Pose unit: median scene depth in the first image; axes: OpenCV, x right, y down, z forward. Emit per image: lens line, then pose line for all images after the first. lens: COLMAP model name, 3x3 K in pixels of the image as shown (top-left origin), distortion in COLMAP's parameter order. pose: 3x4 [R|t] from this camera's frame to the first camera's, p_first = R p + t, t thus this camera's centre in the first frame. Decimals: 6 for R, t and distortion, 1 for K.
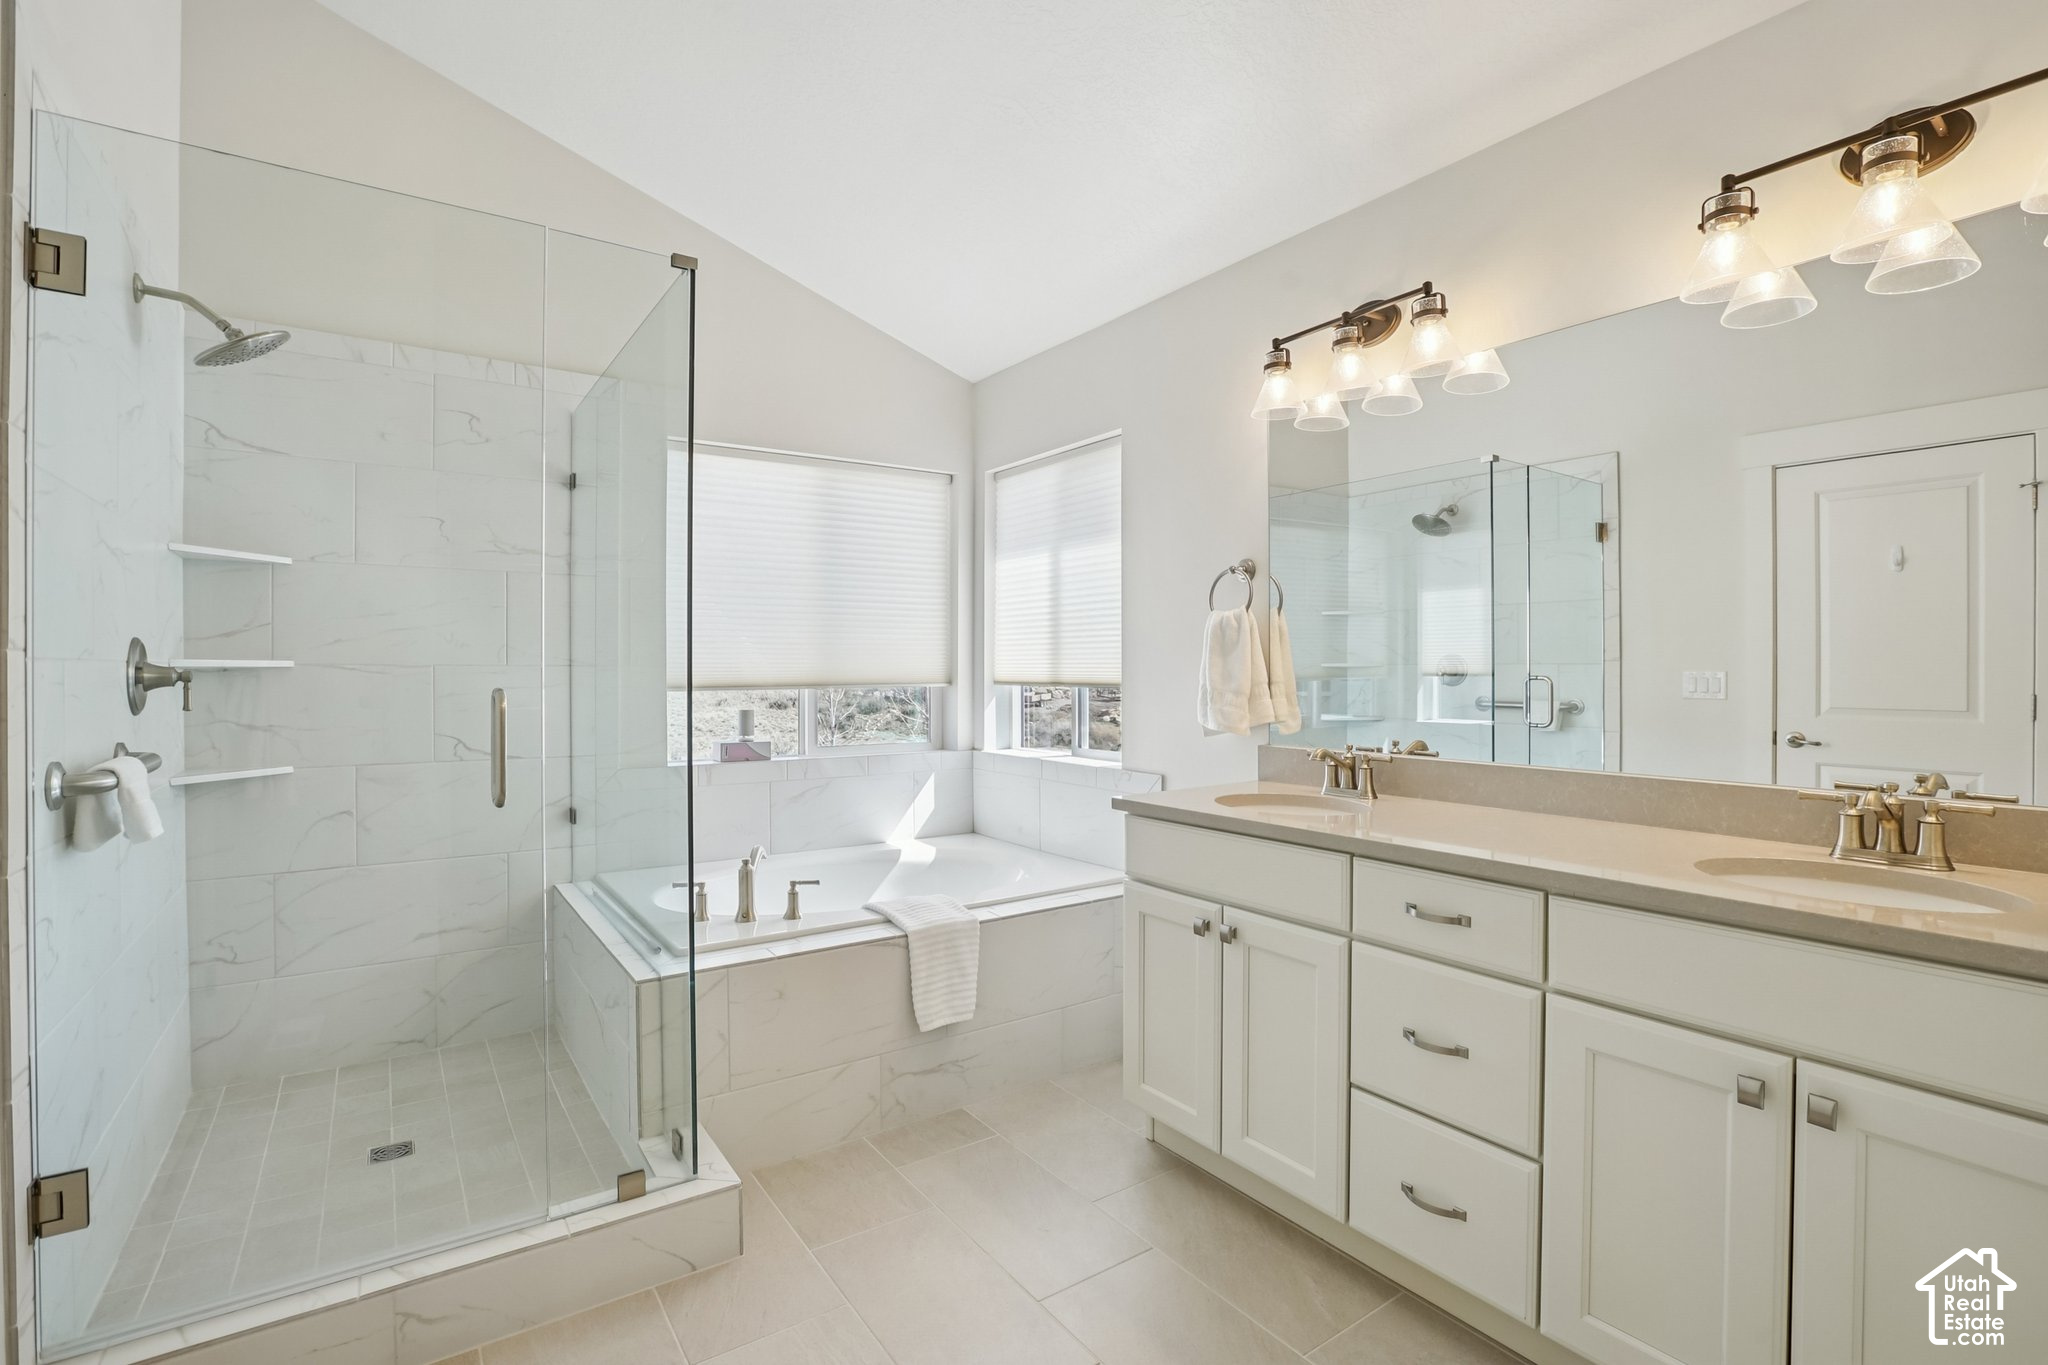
lens RADIAL K [[958.8, 0, 1028.0], [0, 958.8, 661.0], [0, 0, 1]] dist [-0.042584, 0.015131]
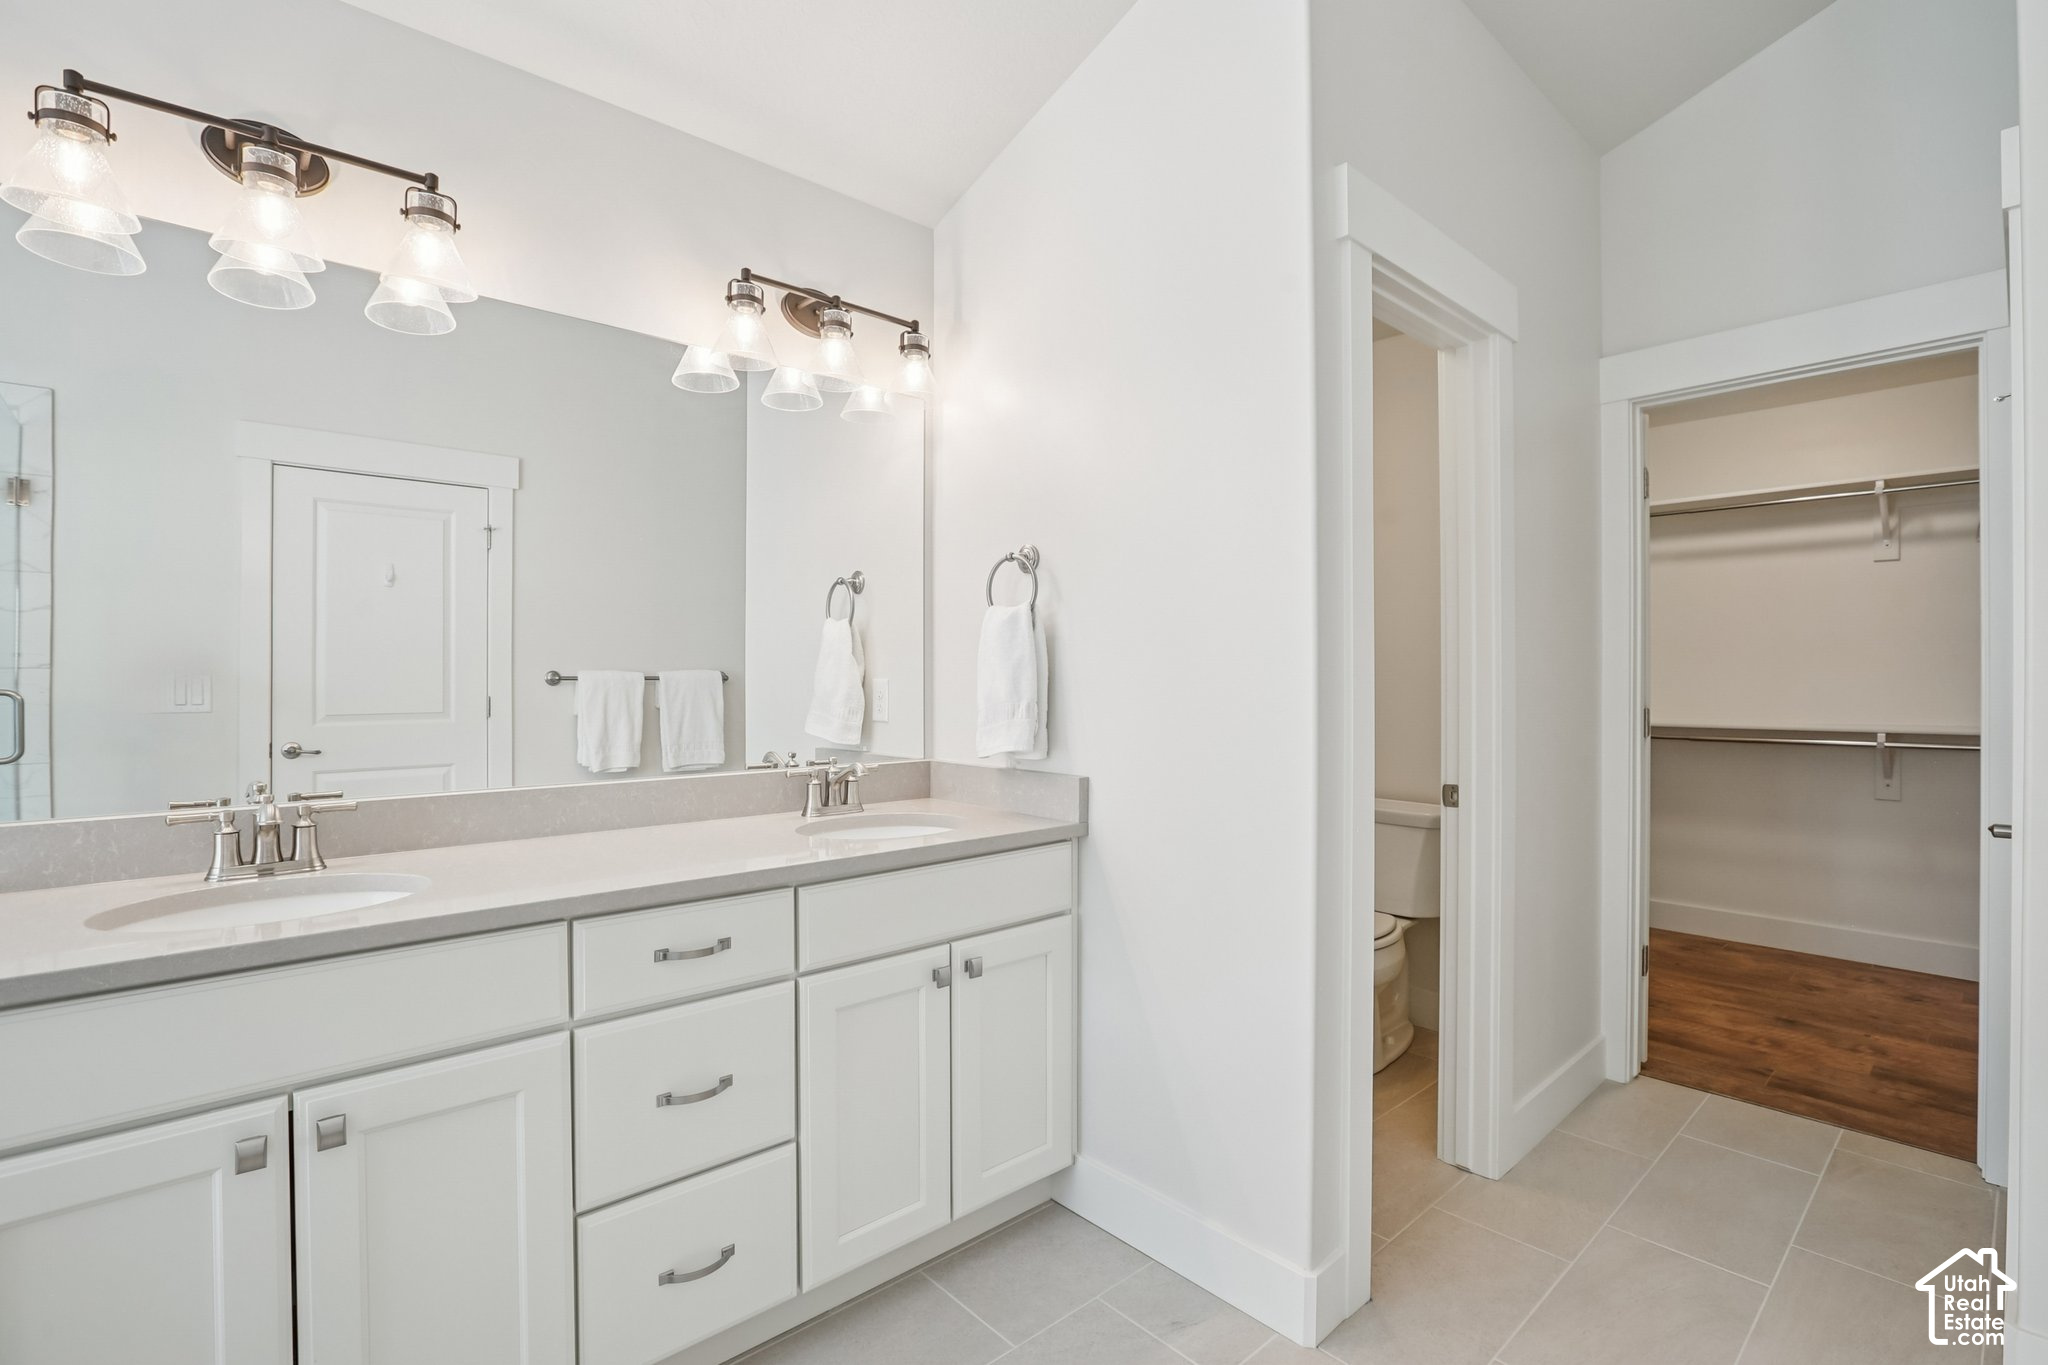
lens RADIAL K [[988.6, 0, 1024.2], [0, 988.6, 676.2], [0, 0, 1]] dist [-0.001084, 0.000356]
pose [[-0.089877, 0.000269, 0.995953, -0.249931], [-0.003733, 0.999993, -0.000607, 0.002952], [-0.995946, -0.003772, -0.089875, 0.355778]]
